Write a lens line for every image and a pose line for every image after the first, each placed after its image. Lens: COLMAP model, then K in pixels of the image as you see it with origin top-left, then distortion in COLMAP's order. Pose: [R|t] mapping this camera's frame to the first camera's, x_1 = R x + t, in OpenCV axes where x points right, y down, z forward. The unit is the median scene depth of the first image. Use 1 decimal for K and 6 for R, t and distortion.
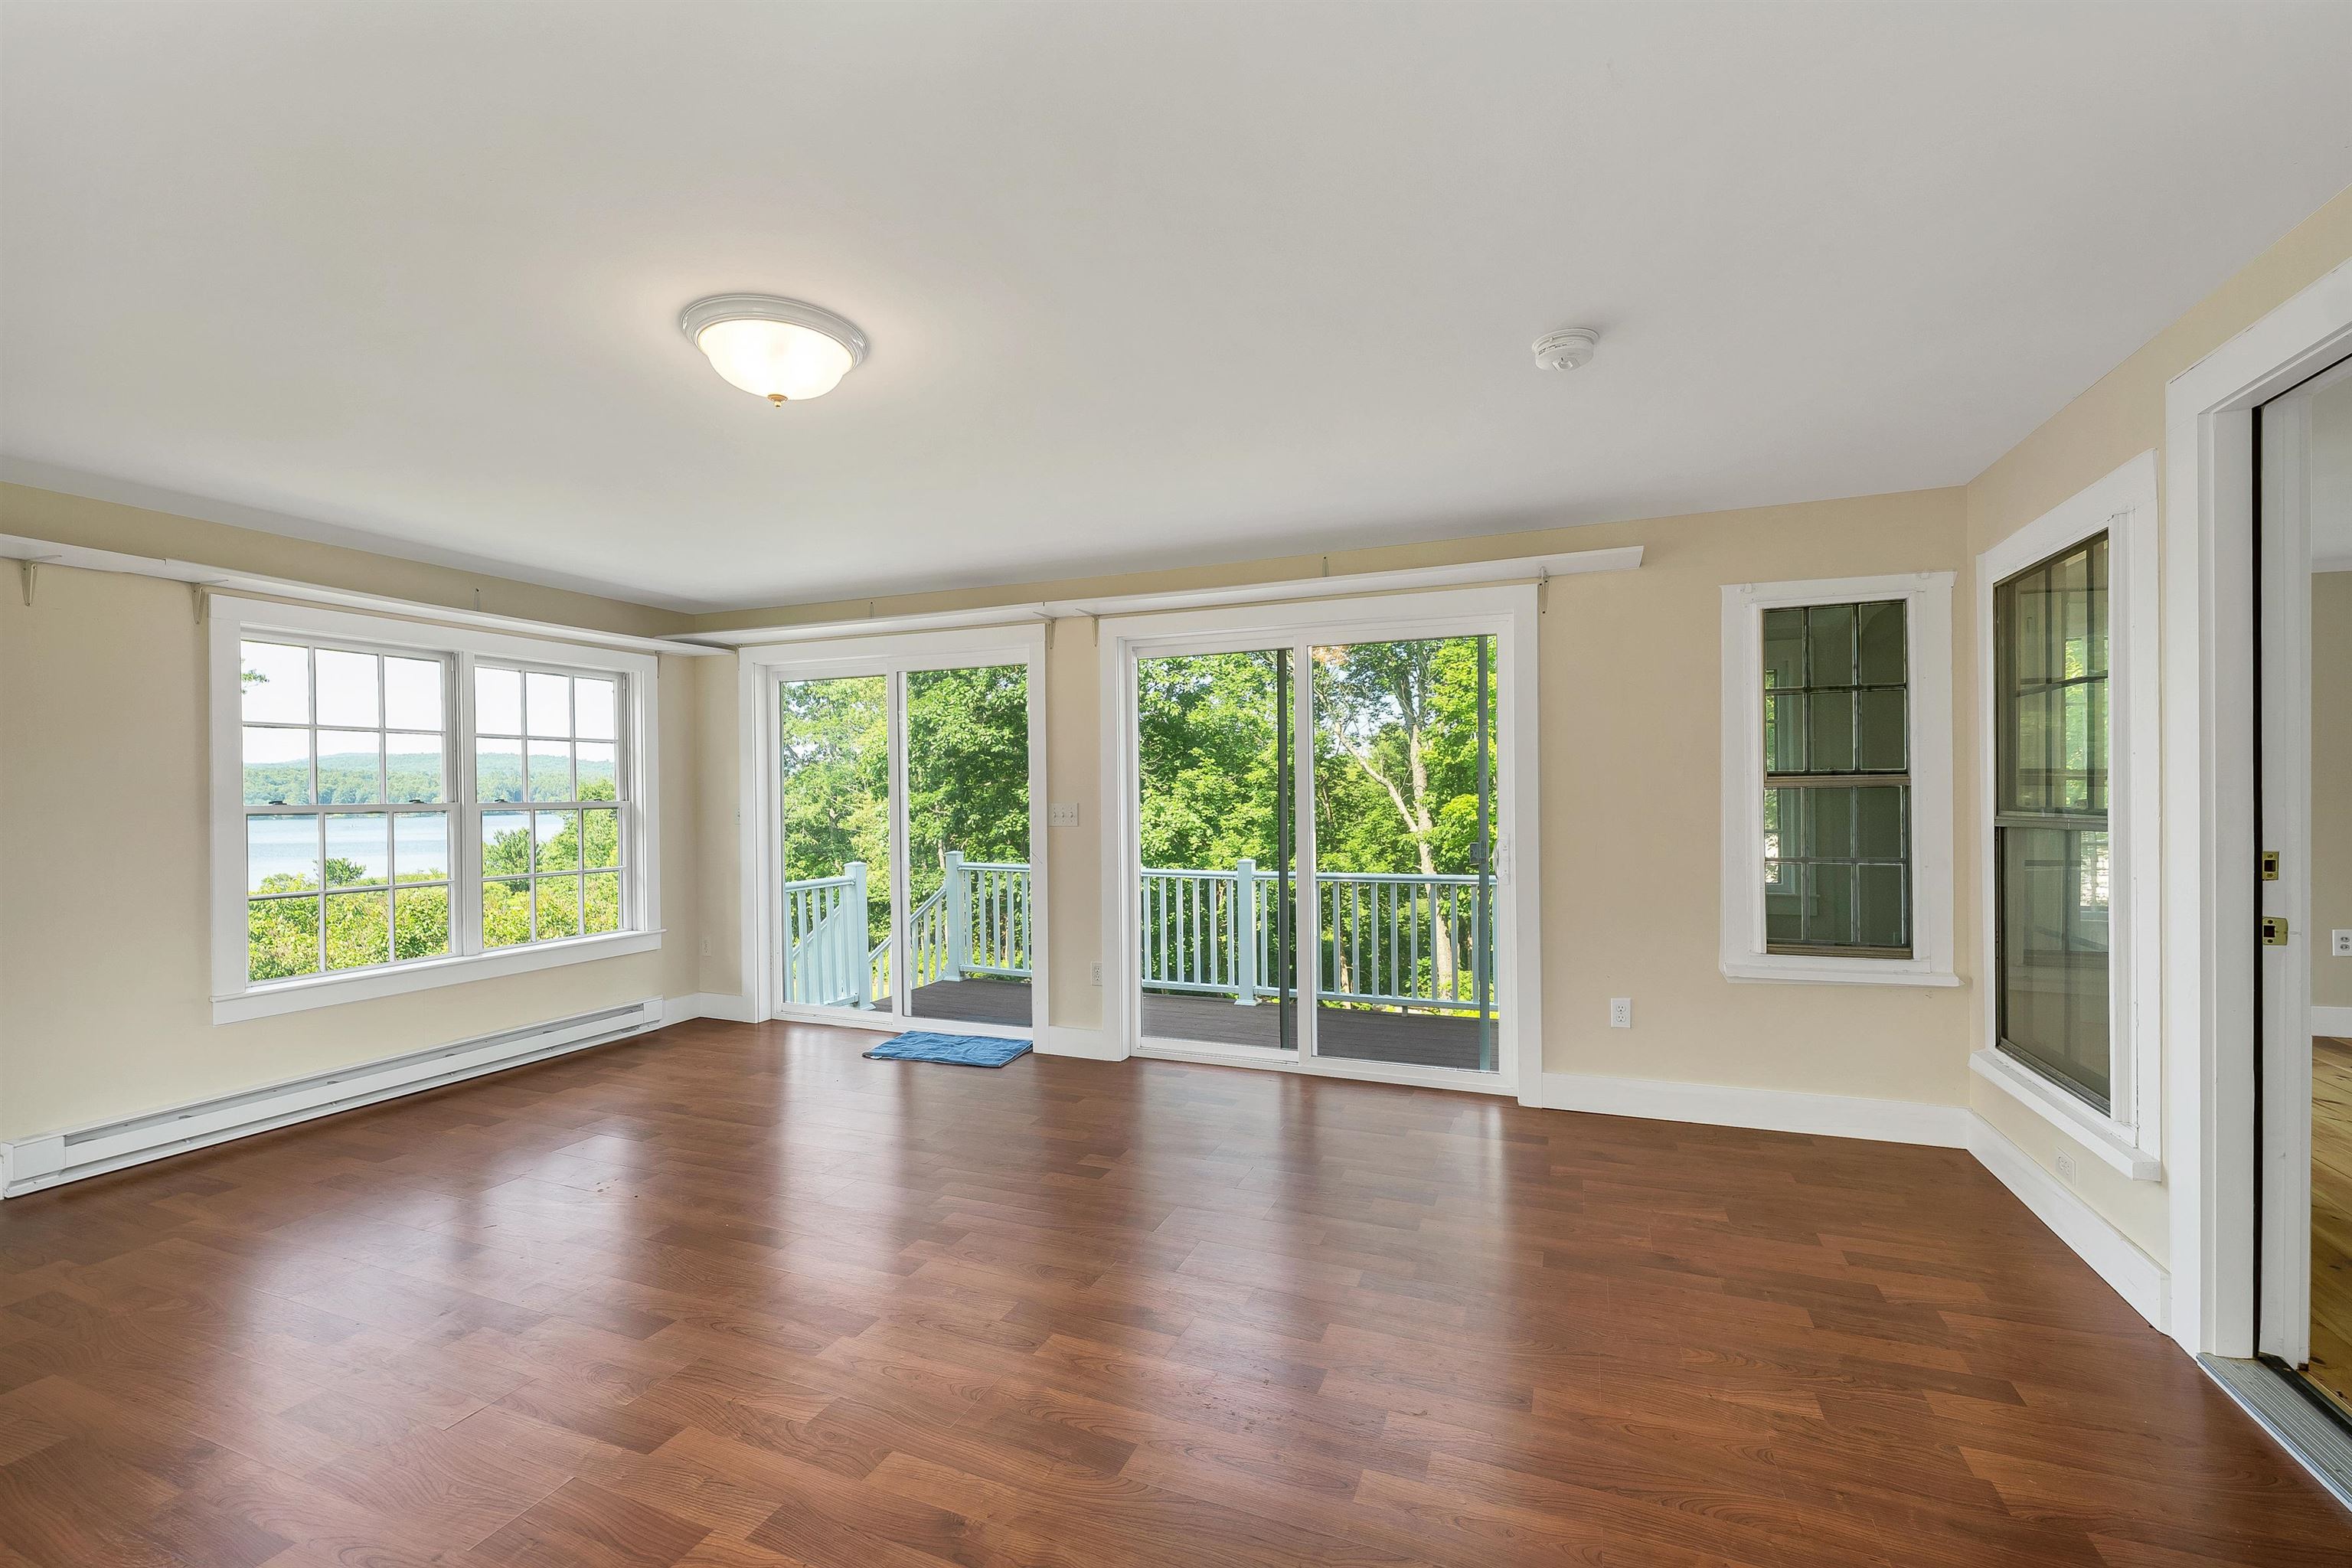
lens RADIAL K [[1028.6, 0, 1167.4], [0, 1028.6, 795.9], [0, 0, 1]] dist [-0.000889, -0.000069]
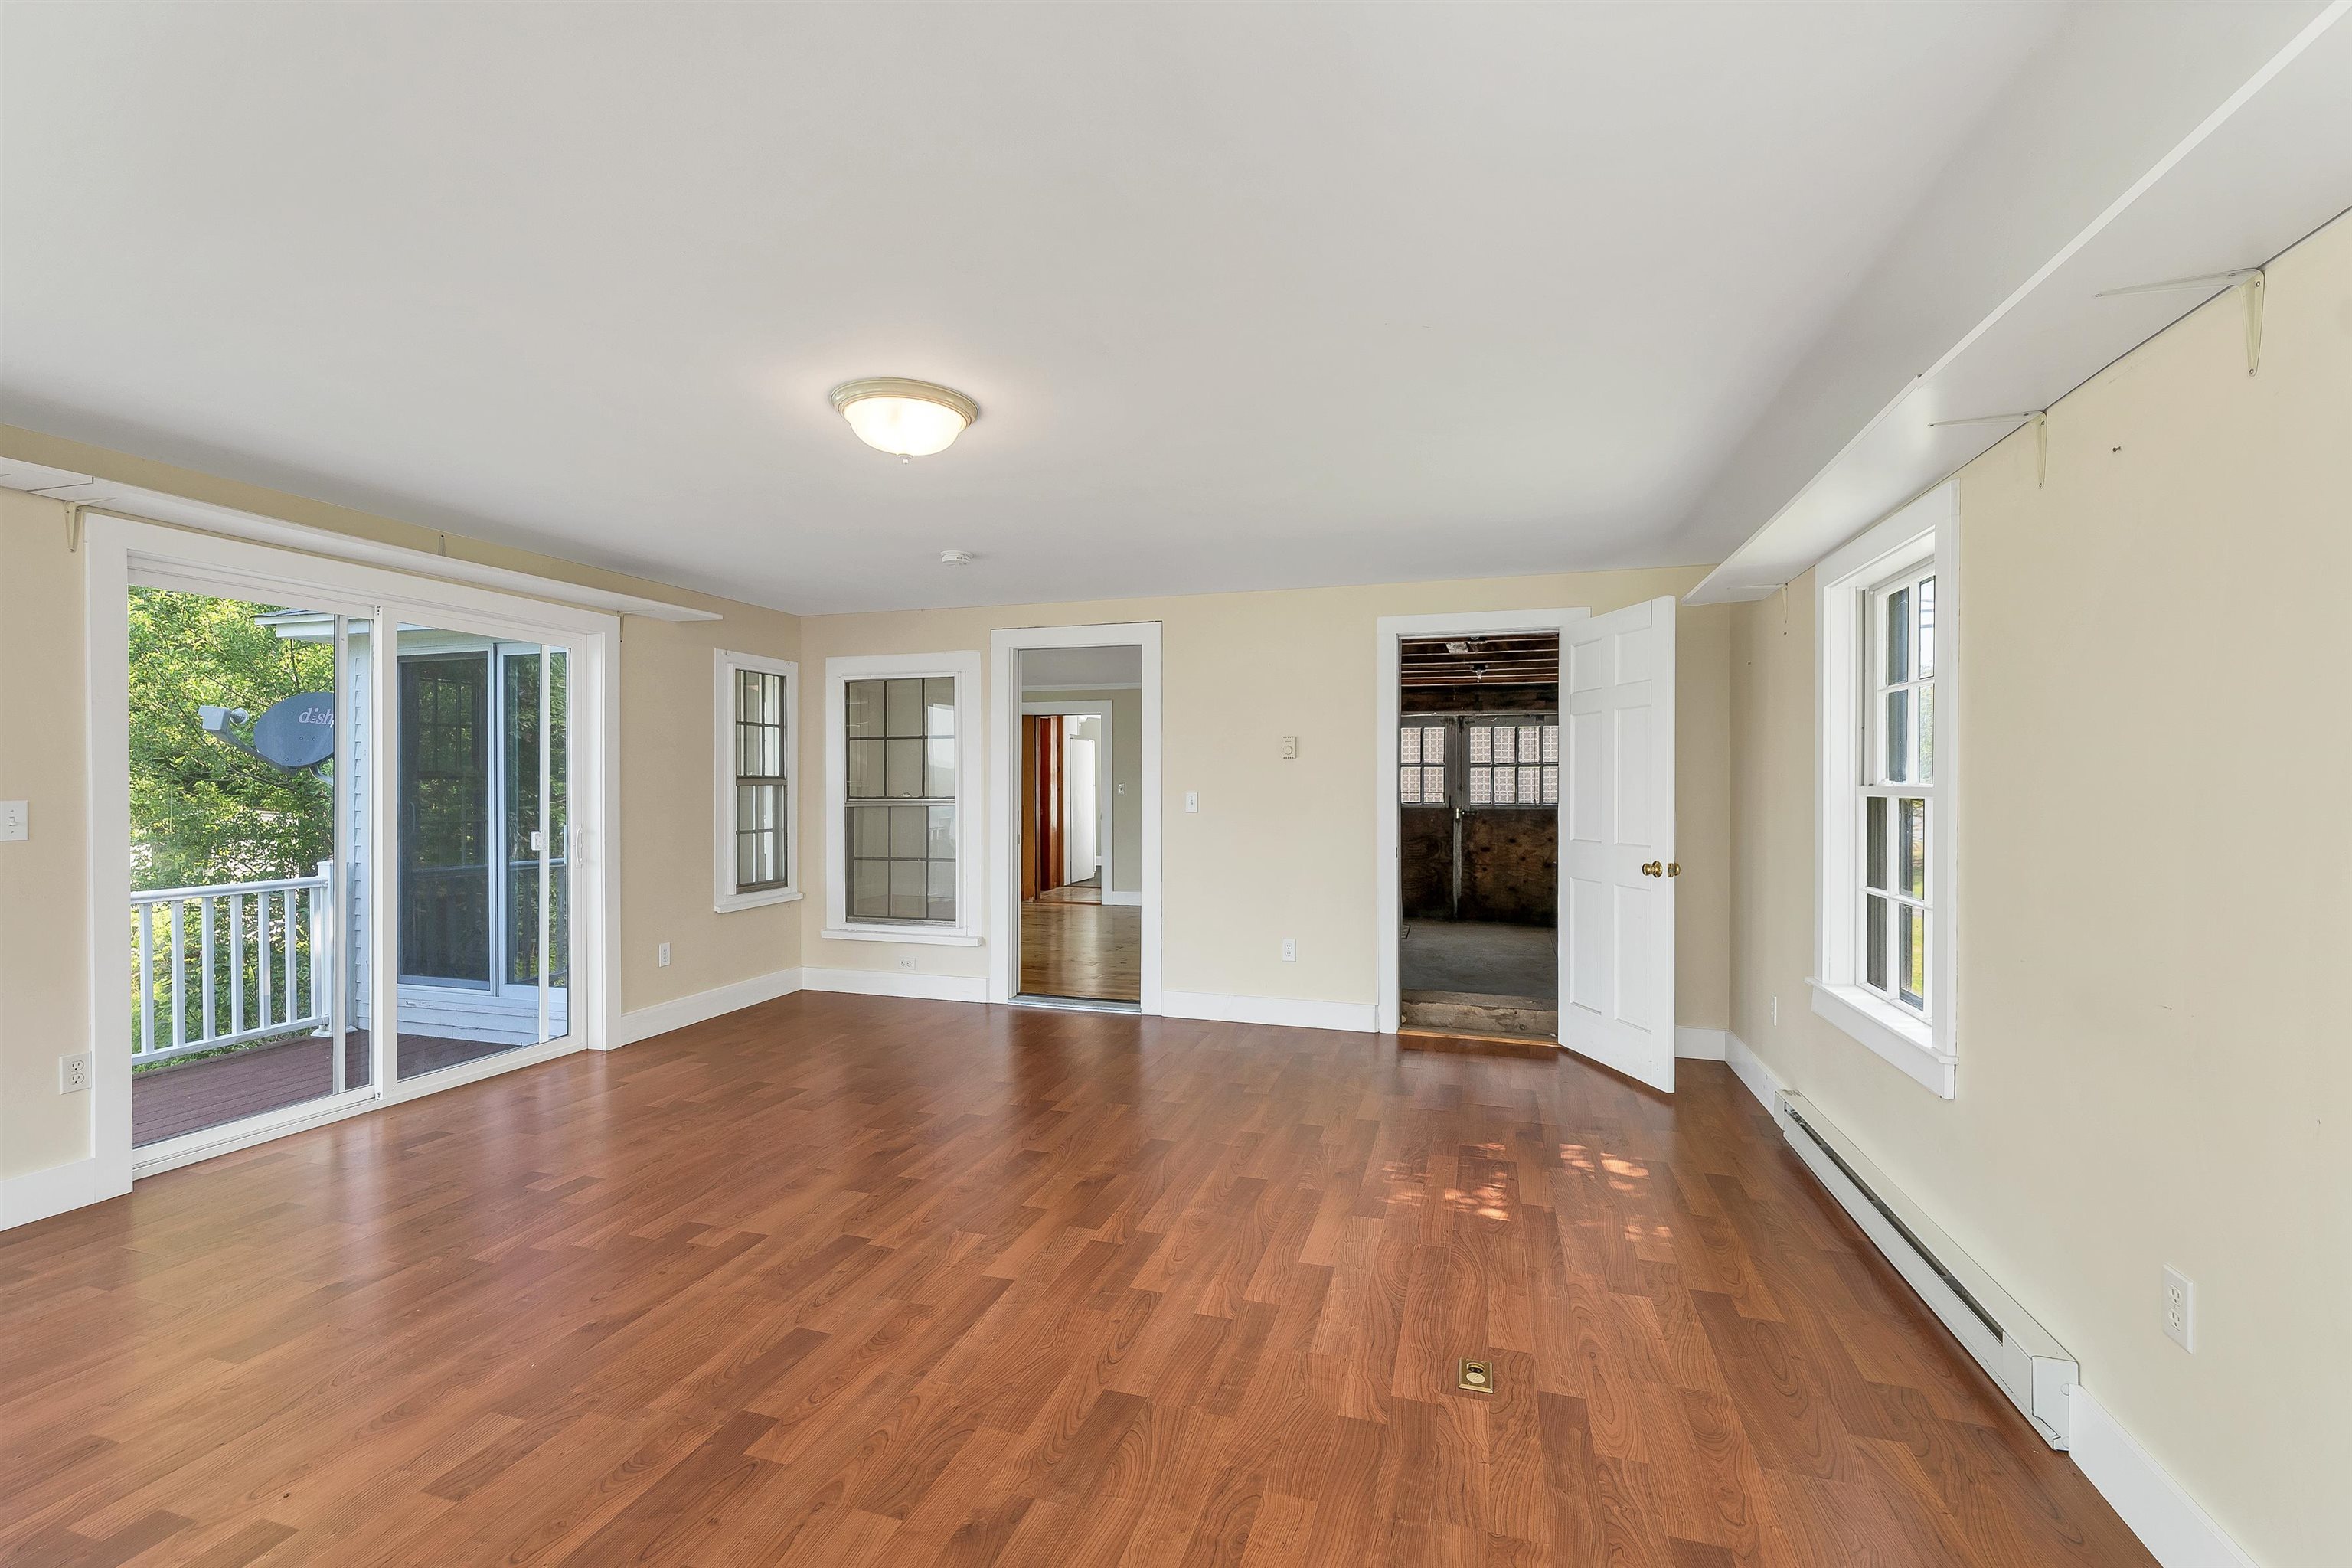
lens RADIAL K [[1028.6, 0, 1167.4], [0, 1028.6, 795.9], [0, 0, 1]] dist [-0.000889, -0.000069]
pose [[-0.087015, 0.006596, 0.996185, -0.988502], [0.000106, 0.999978, -0.006612, 0.017353], [-0.996207, -0.000470, -0.087014, 0.493913]]
